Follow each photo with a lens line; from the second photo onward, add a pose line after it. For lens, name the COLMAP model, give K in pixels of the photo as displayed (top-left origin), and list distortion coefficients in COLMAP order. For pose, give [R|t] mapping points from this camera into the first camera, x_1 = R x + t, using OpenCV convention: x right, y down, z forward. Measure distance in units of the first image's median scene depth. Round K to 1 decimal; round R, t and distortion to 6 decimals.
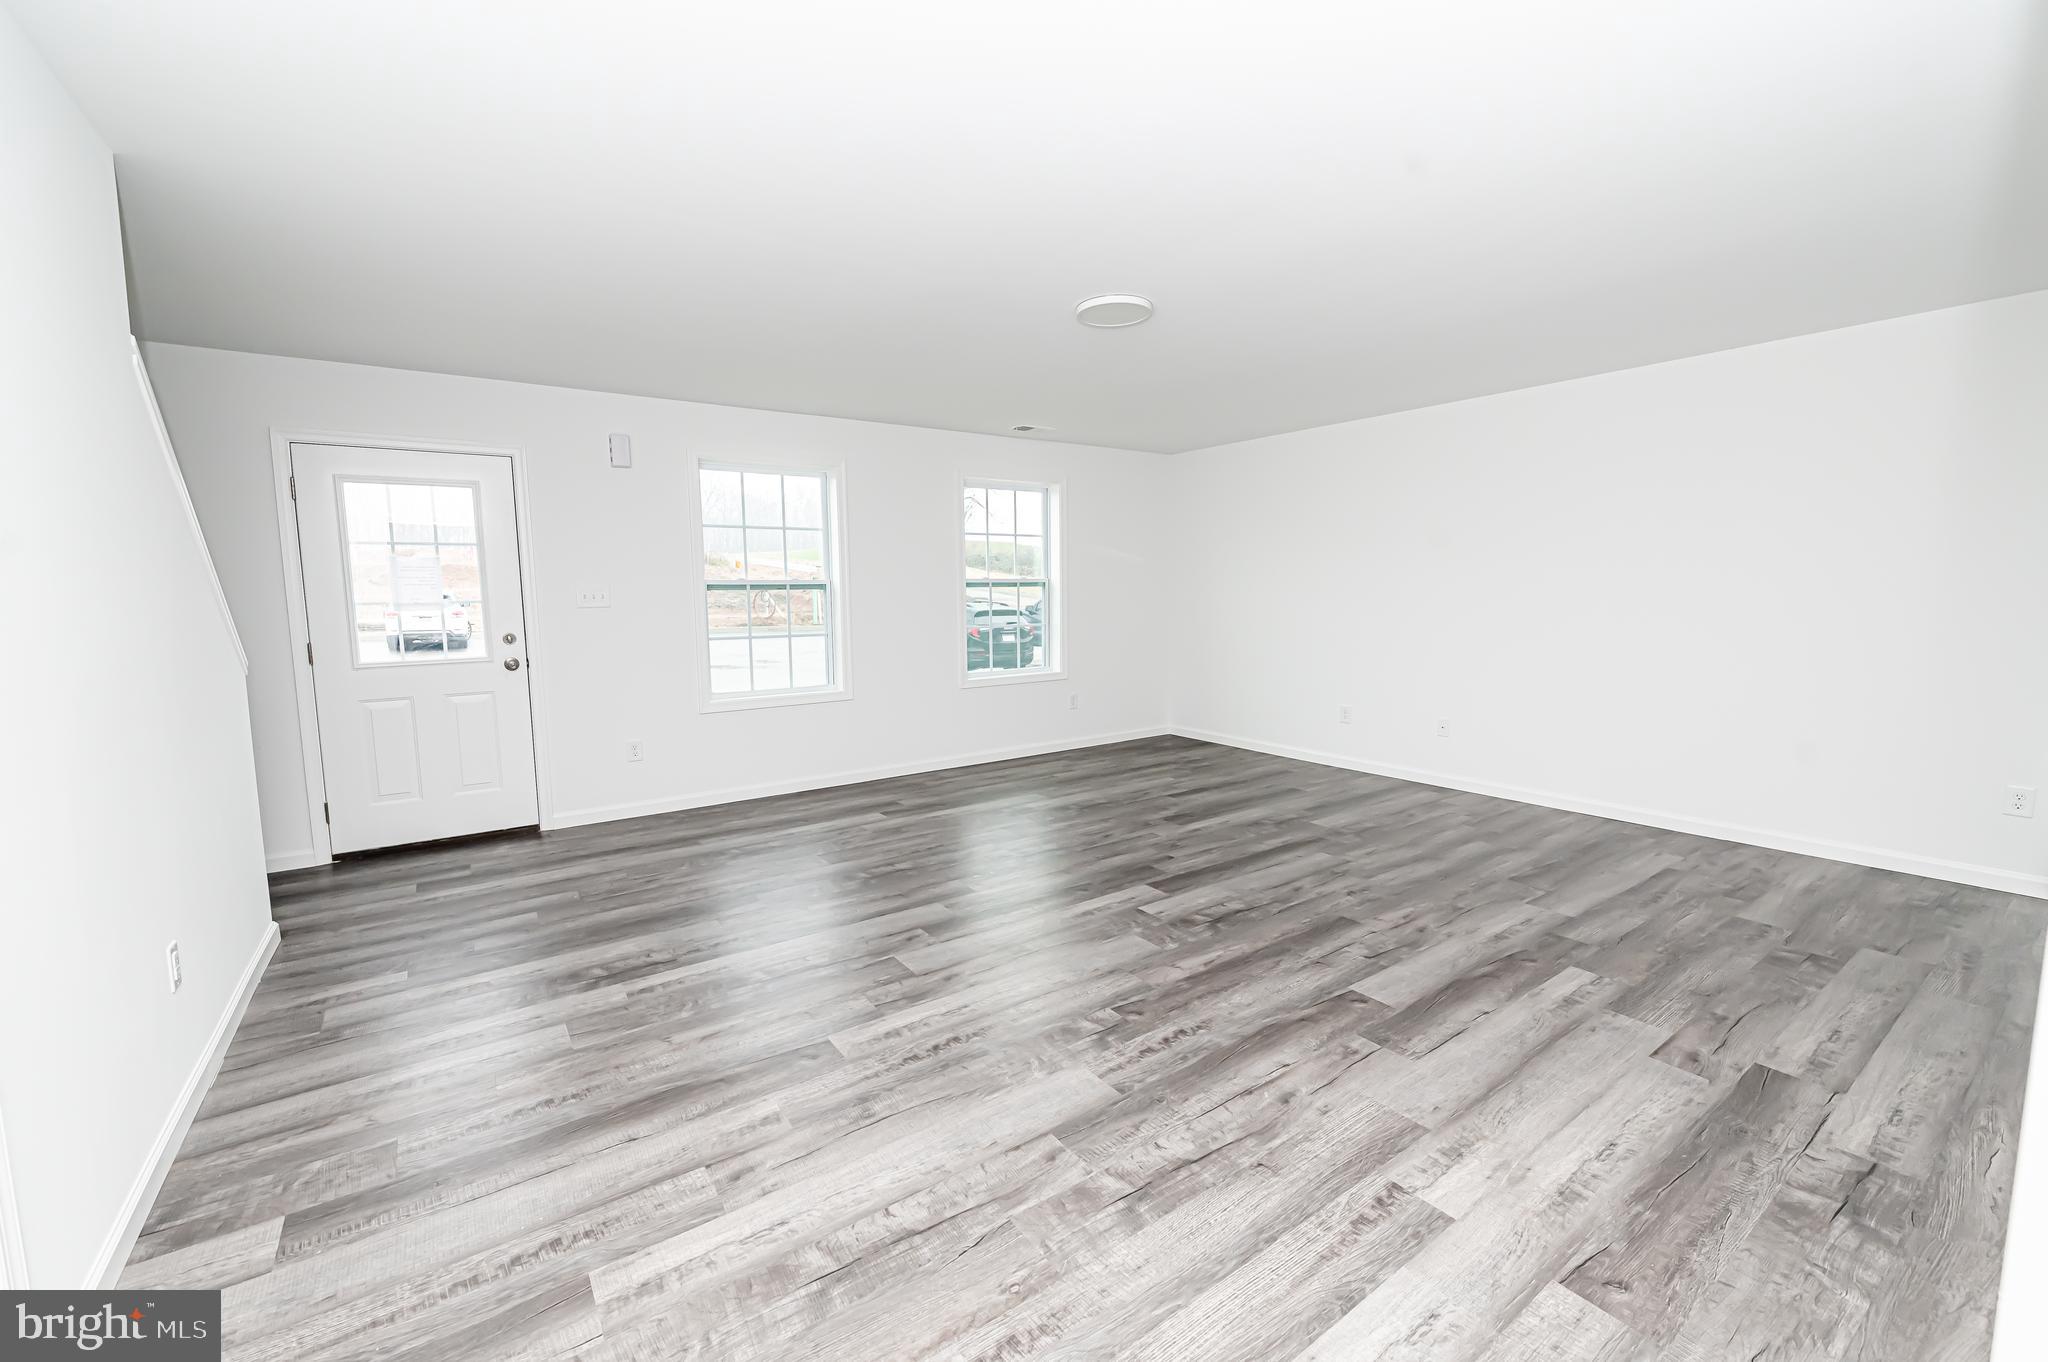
lens RADIAL K [[823.2, 0, 1034.5], [0, 823.2, 676.2], [0, 0, 1]] dist [-0.007310, -0.000522]
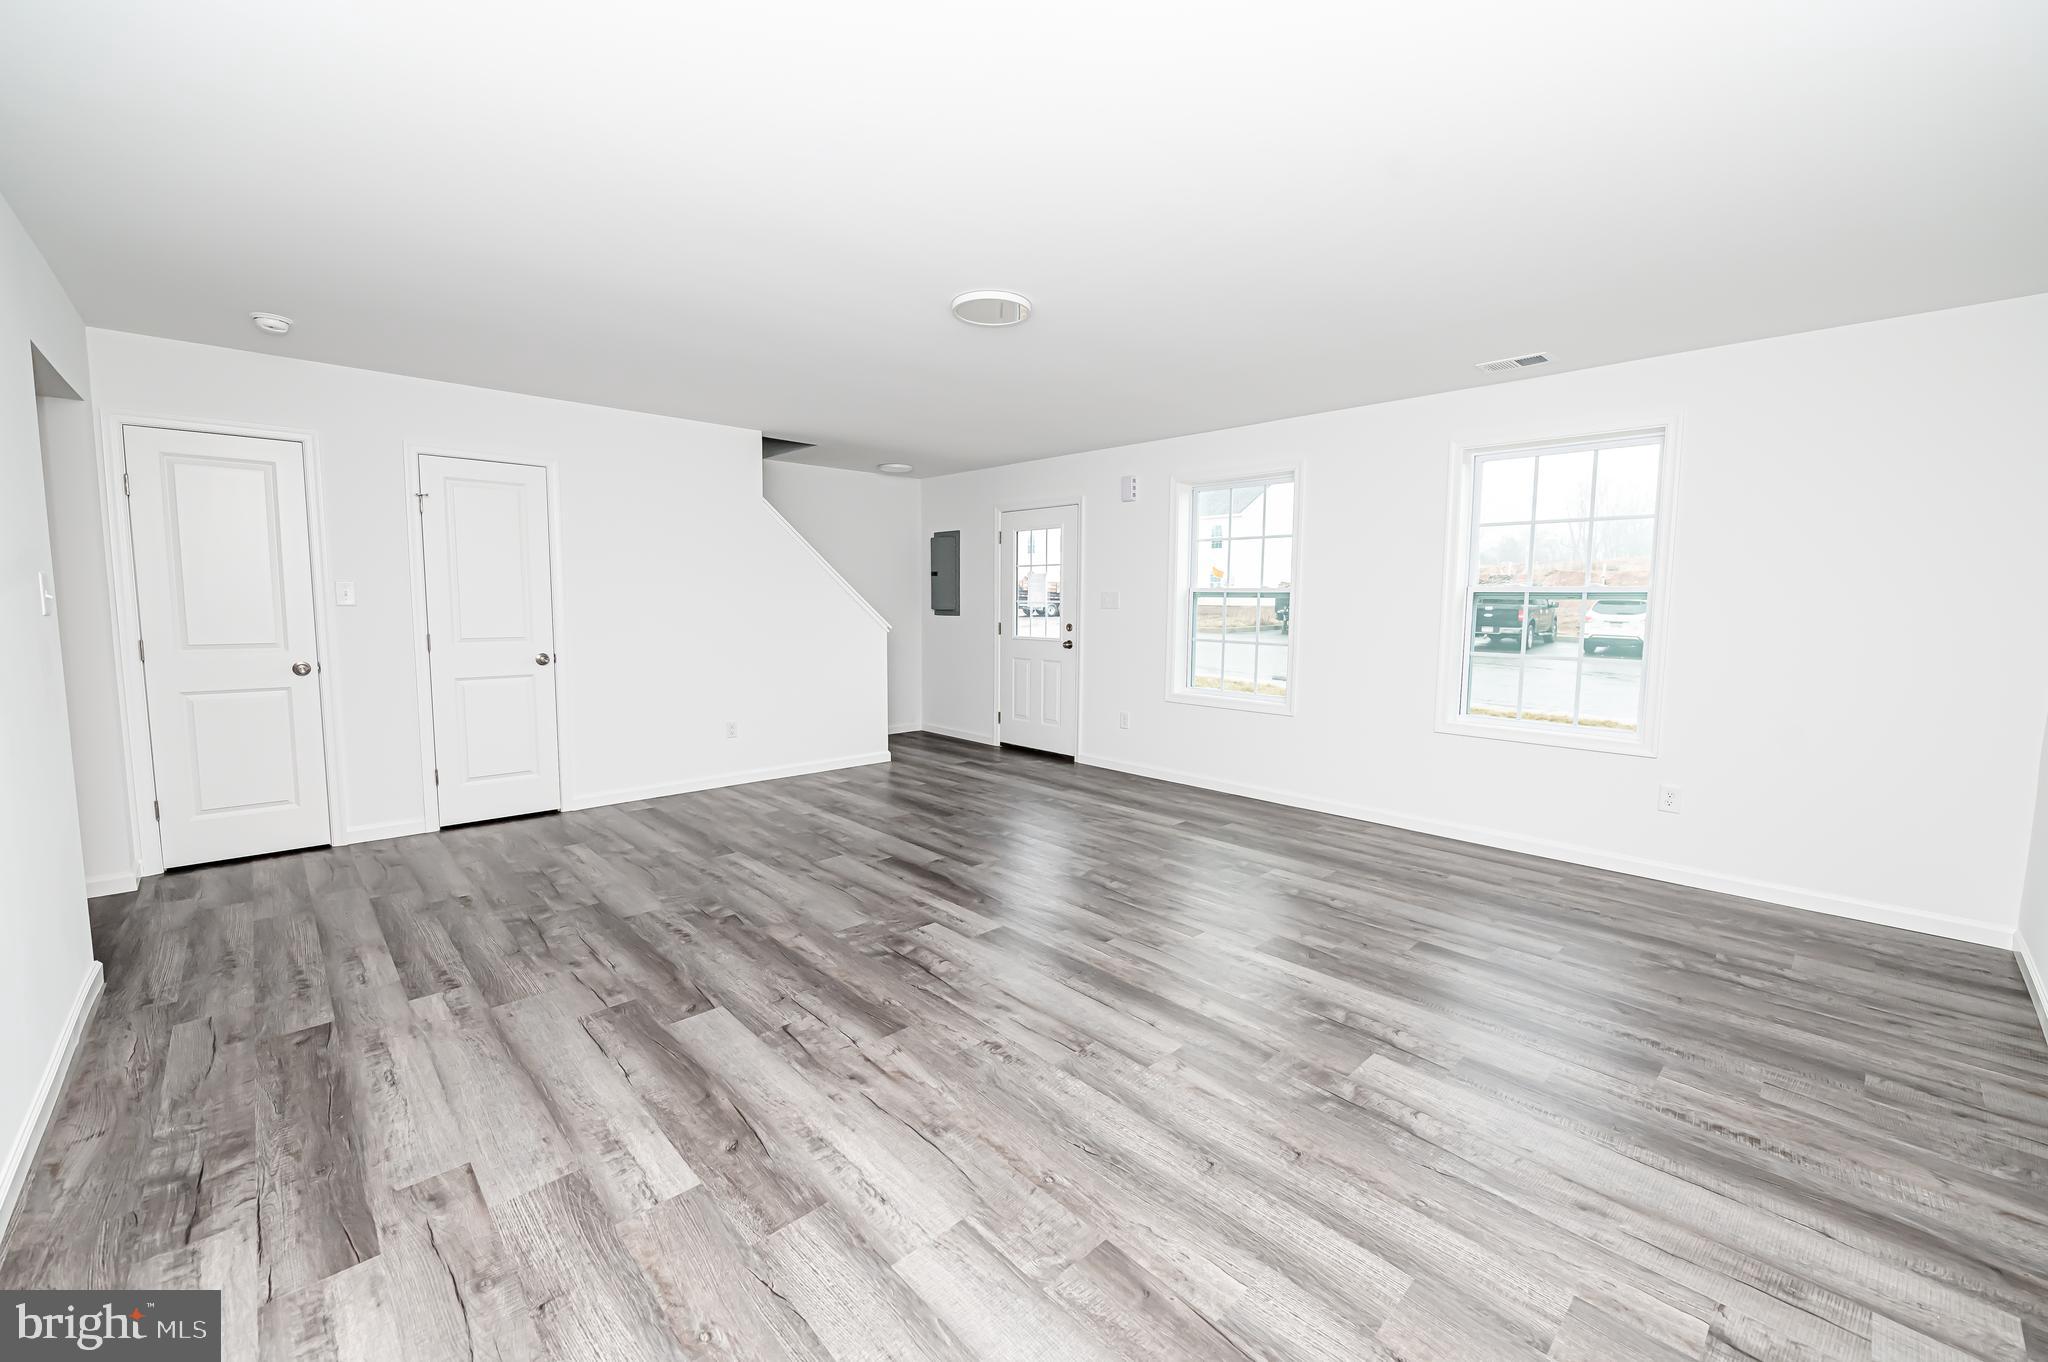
lens RADIAL K [[823.2, 0, 1034.5], [0, 823.2, 676.2], [0, 0, 1]] dist [-0.007310, -0.000522]
pose [[0.146569, 0.108076, -0.983279, 1.412871], [-0.114741, 0.989162, 0.091619, -0.149211], [0.982523, 0.099394, 0.157381, 1.221341]]
